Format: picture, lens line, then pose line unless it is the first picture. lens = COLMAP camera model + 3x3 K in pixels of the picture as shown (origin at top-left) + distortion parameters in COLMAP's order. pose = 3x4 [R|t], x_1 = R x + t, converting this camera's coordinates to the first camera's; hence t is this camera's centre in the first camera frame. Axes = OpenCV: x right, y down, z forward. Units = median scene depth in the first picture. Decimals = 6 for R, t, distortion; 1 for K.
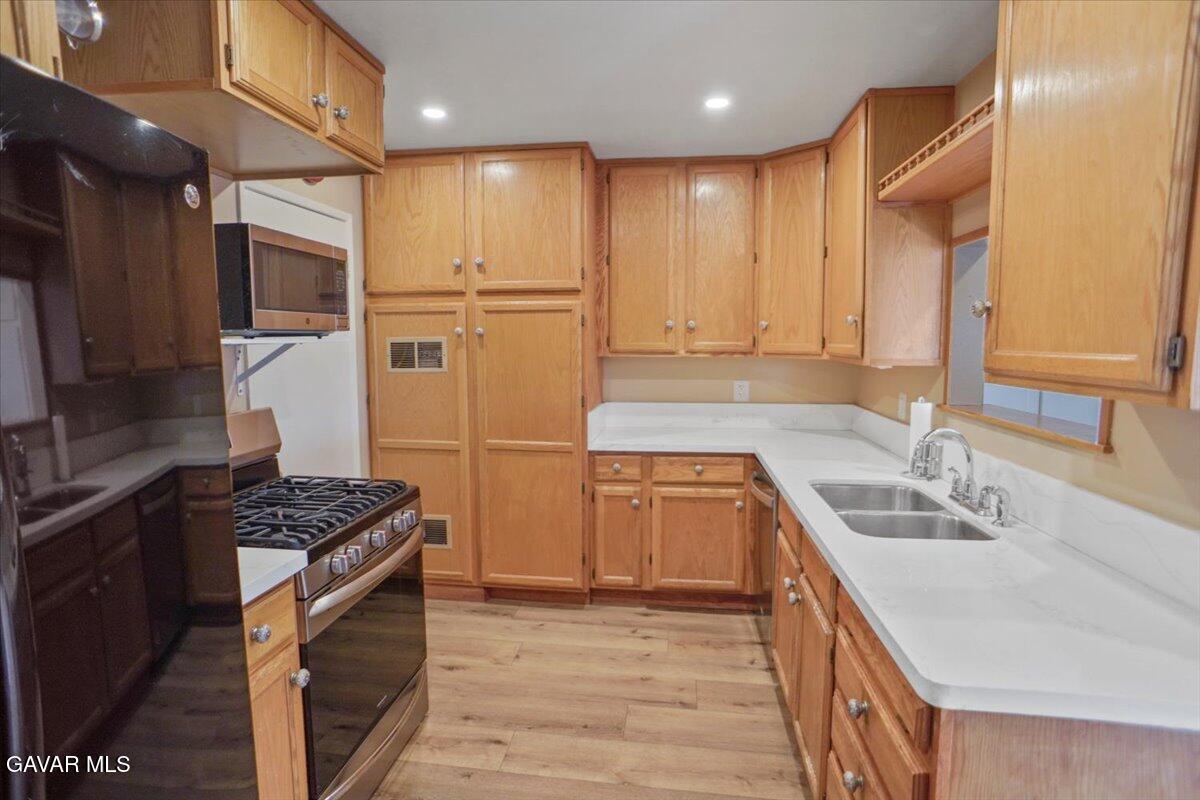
lens RADIAL K [[632.6, 0, 596.7], [0, 632.6, 398.0], [0, 0, 1]] dist [-0.013610, 0.000047]
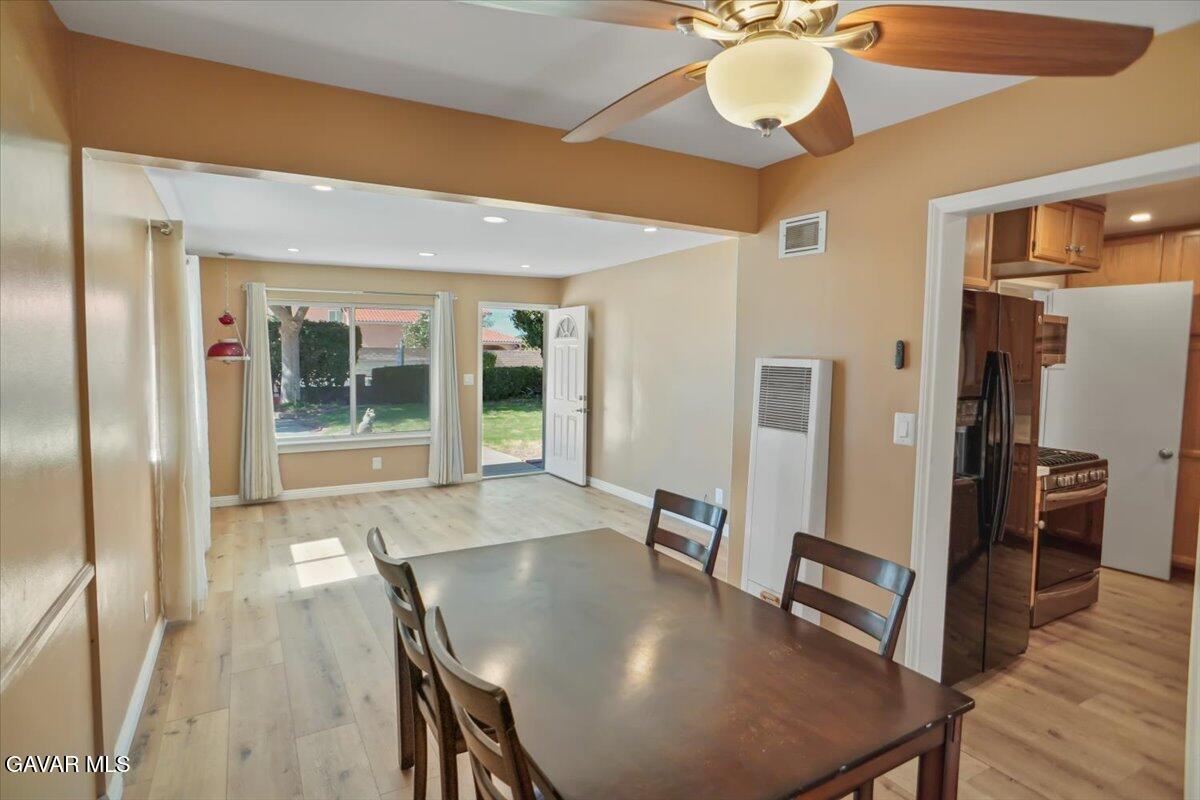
lens RADIAL K [[632.6, 0, 596.7], [0, 632.6, 398.0], [0, 0, 1]] dist [-0.013610, 0.000047]
pose [[0.601029, 0.066824, -0.796429, 0.245929], [-0.102778, 0.994687, 0.005896, 0.122997], [0.792591, 0.078312, 0.604704, -1.242467]]
